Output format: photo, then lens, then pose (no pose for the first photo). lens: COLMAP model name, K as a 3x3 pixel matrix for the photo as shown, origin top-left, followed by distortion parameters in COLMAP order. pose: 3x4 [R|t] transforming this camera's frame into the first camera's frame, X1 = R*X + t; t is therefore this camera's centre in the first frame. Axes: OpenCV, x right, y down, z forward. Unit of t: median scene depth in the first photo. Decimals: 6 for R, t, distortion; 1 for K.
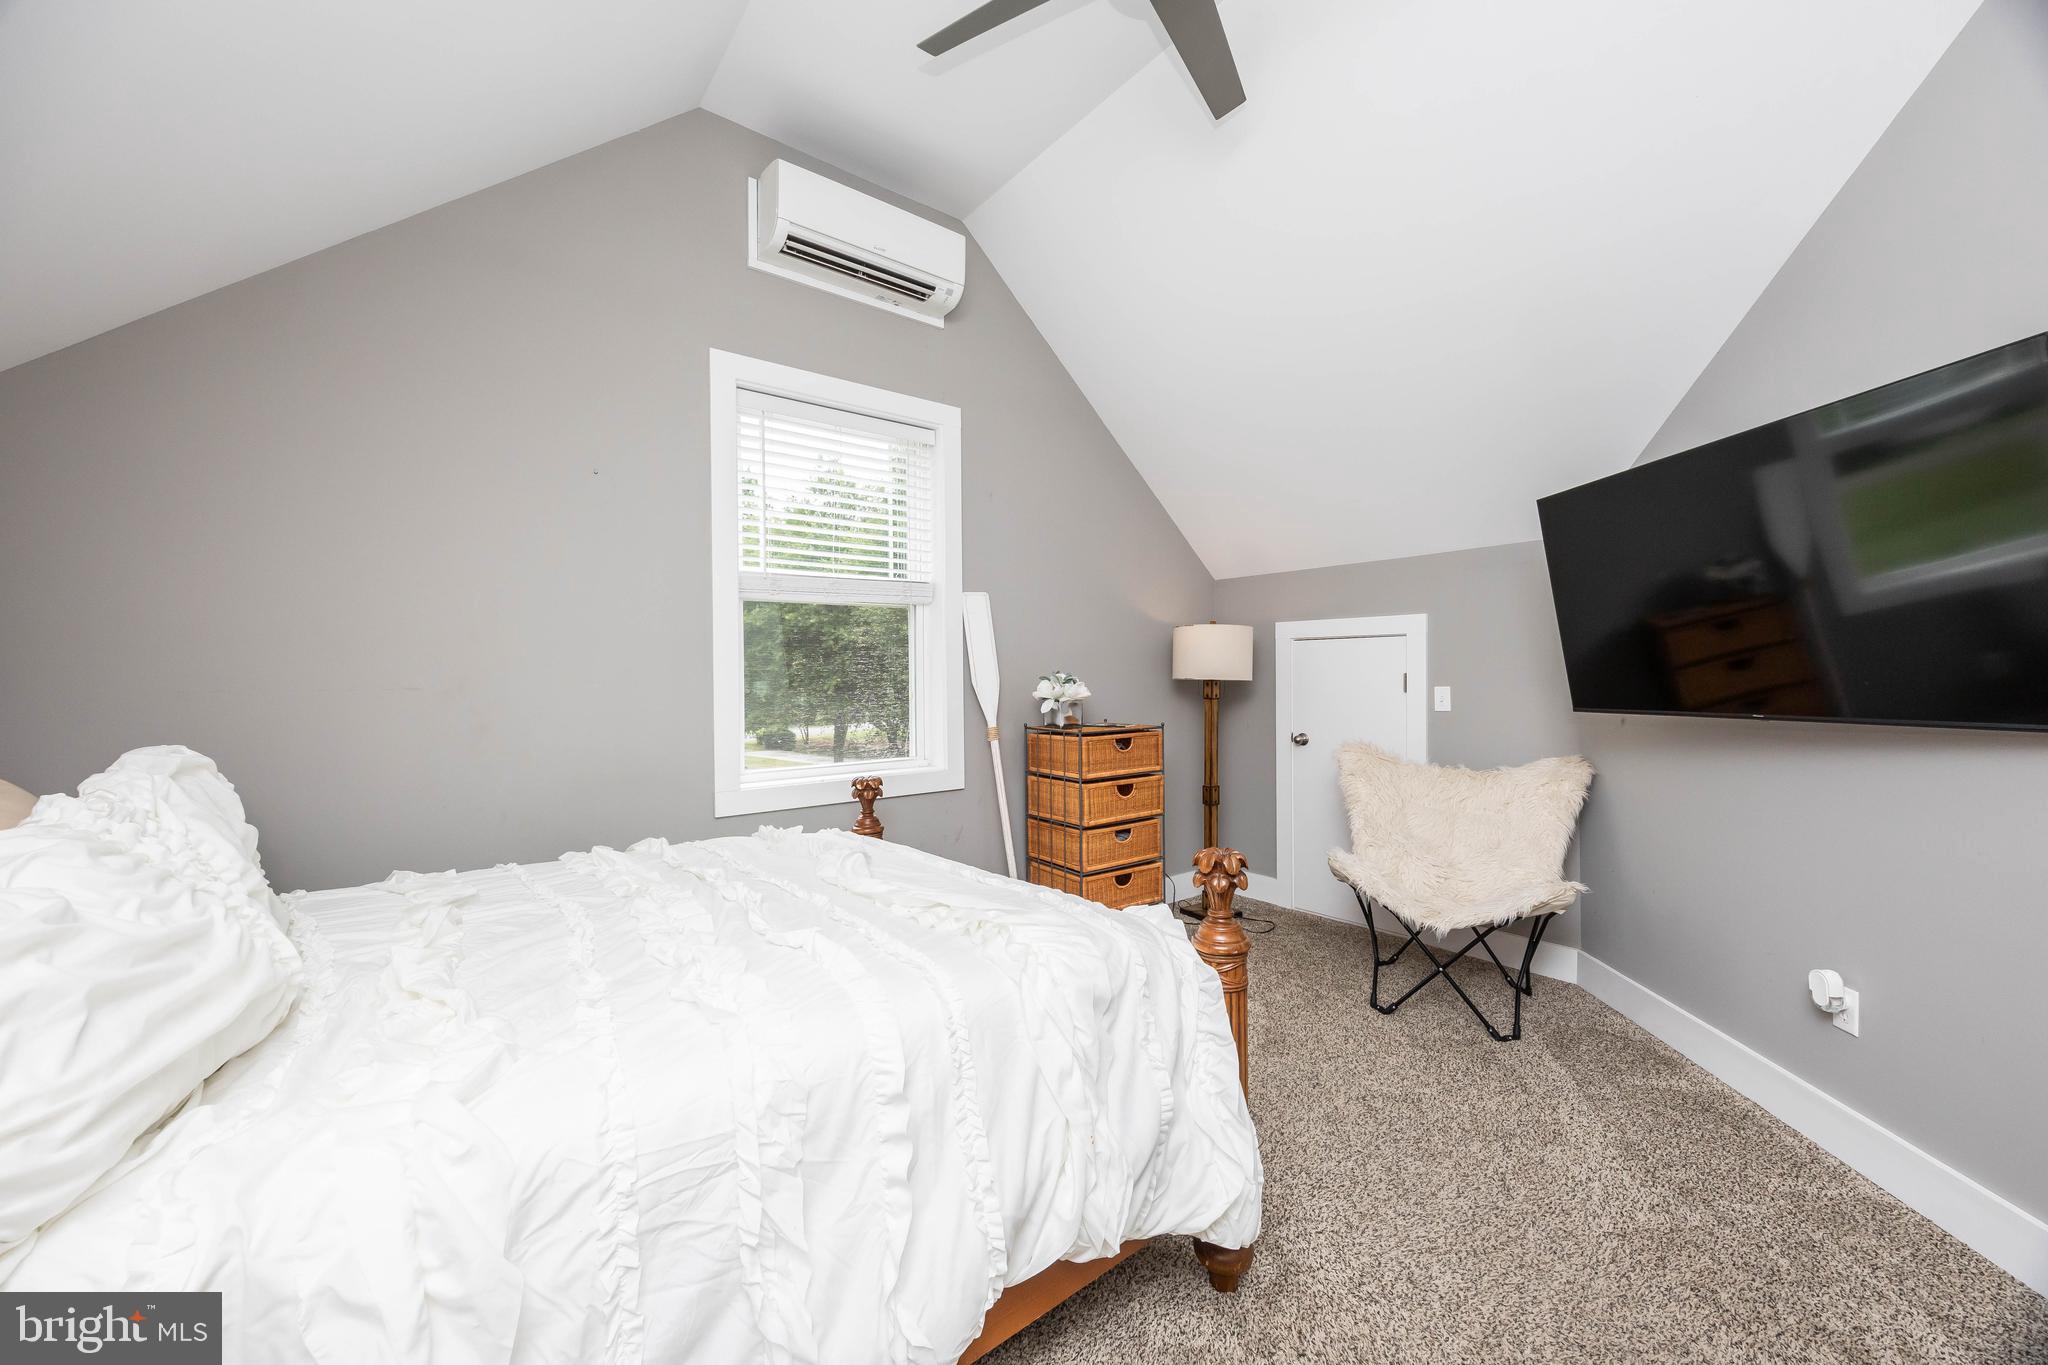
lens RADIAL K [[802.1, 0, 1018.4], [0, 802.1, 679.5], [0, 0, 1]] dist [0.002335, 0.000392]
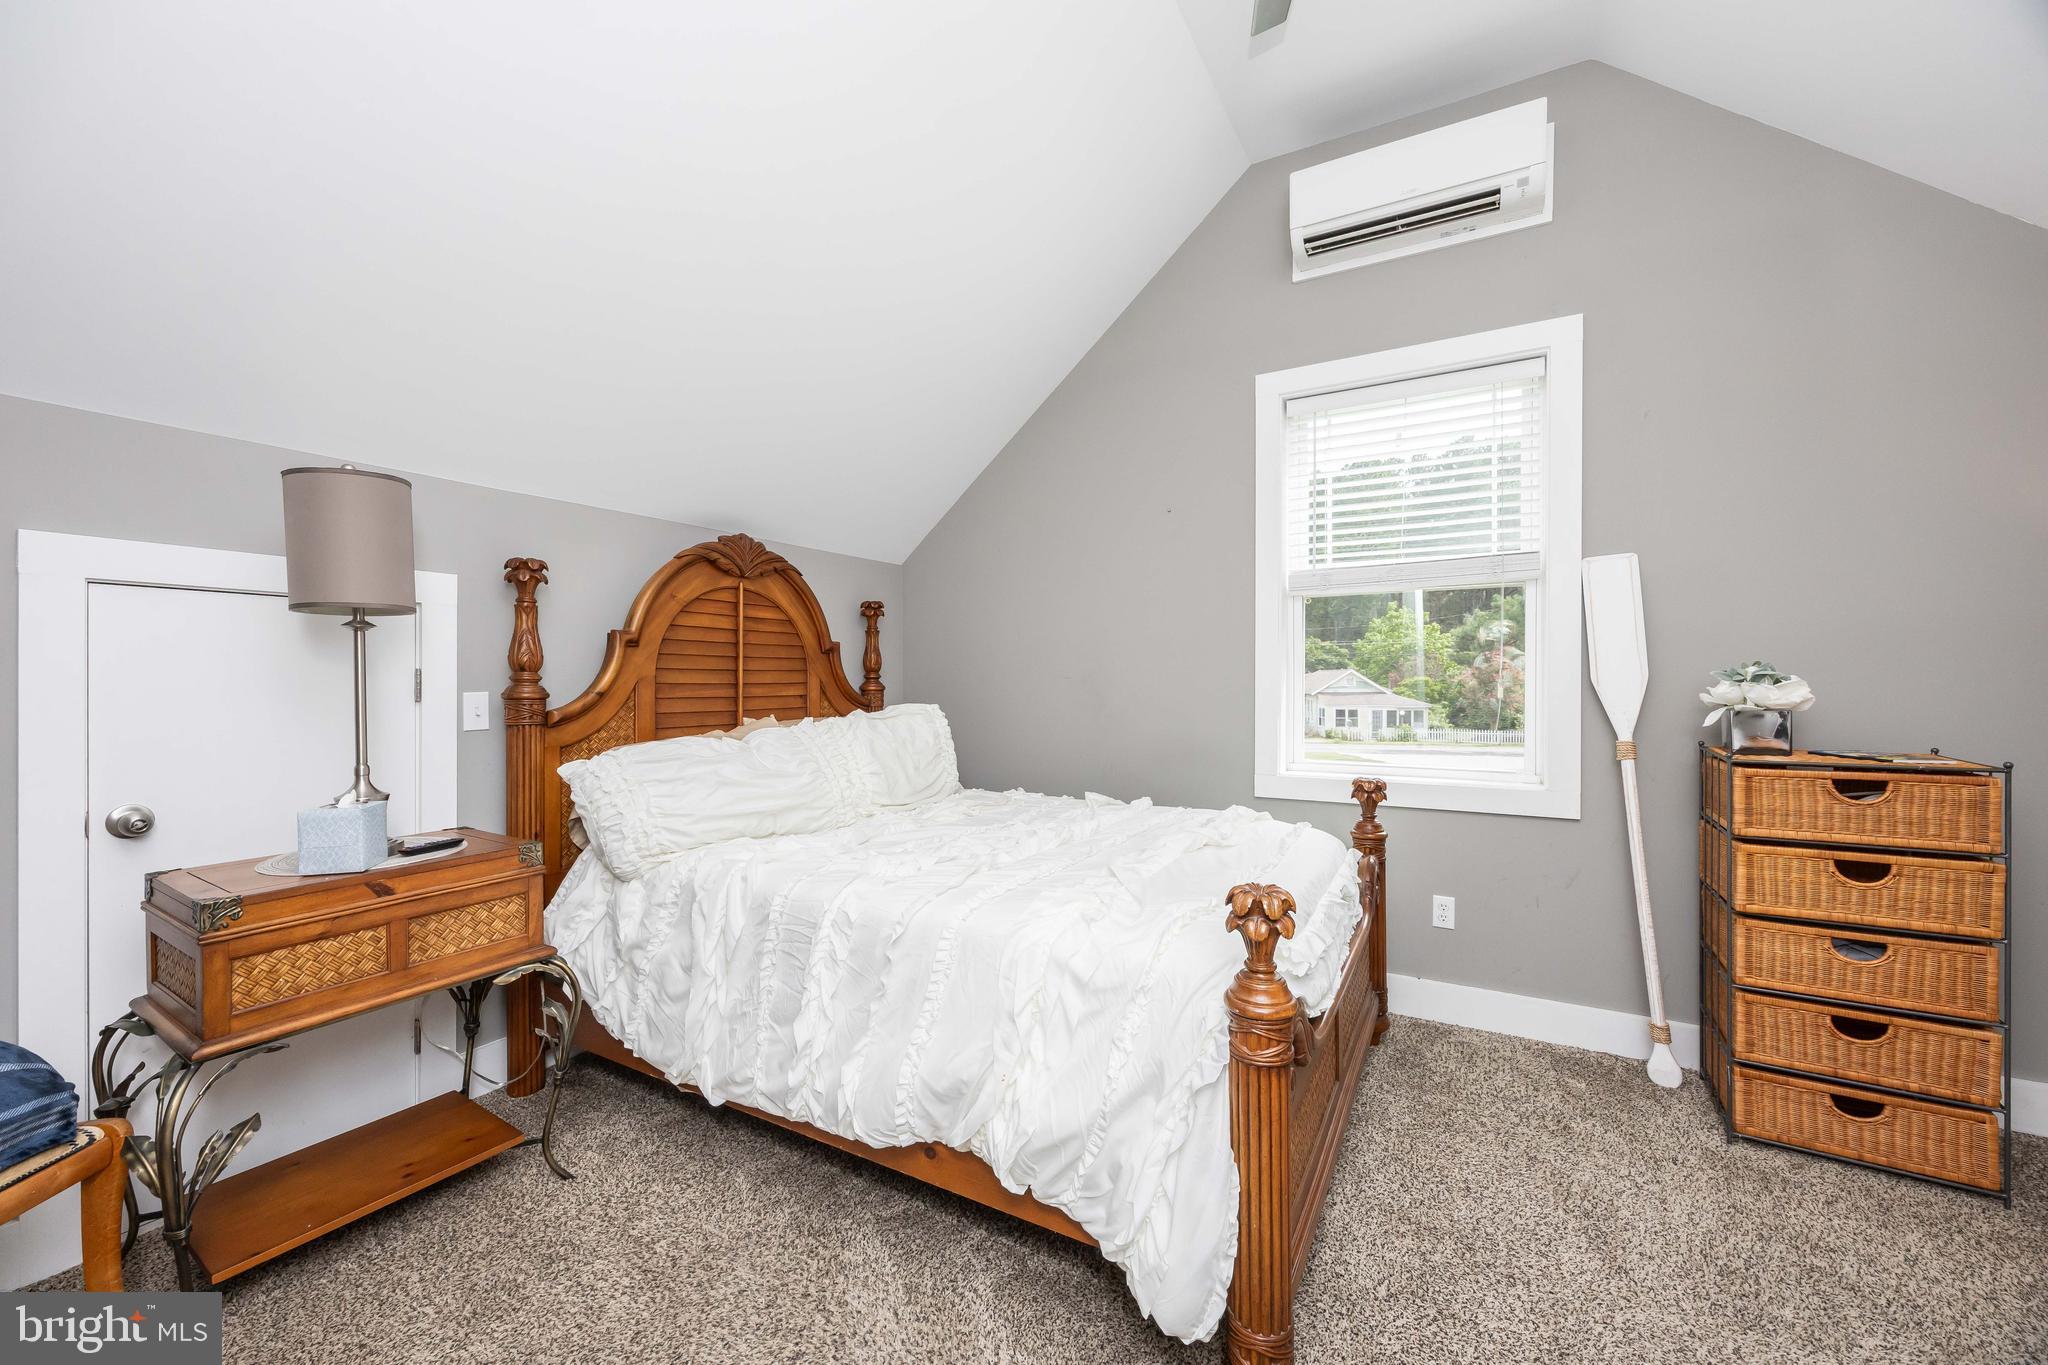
lens RADIAL K [[802.1, 0, 1017.6], [0, 802.1, 678.3], [0, 0, 1]] dist [0.002335, 0.000392]
pose [[0.363547, 0.008175, -0.931540, 0.449548], [-0.005232, 0.999964, 0.006734, 0.000874], [0.931561, 0.002426, 0.363576, 0.240645]]
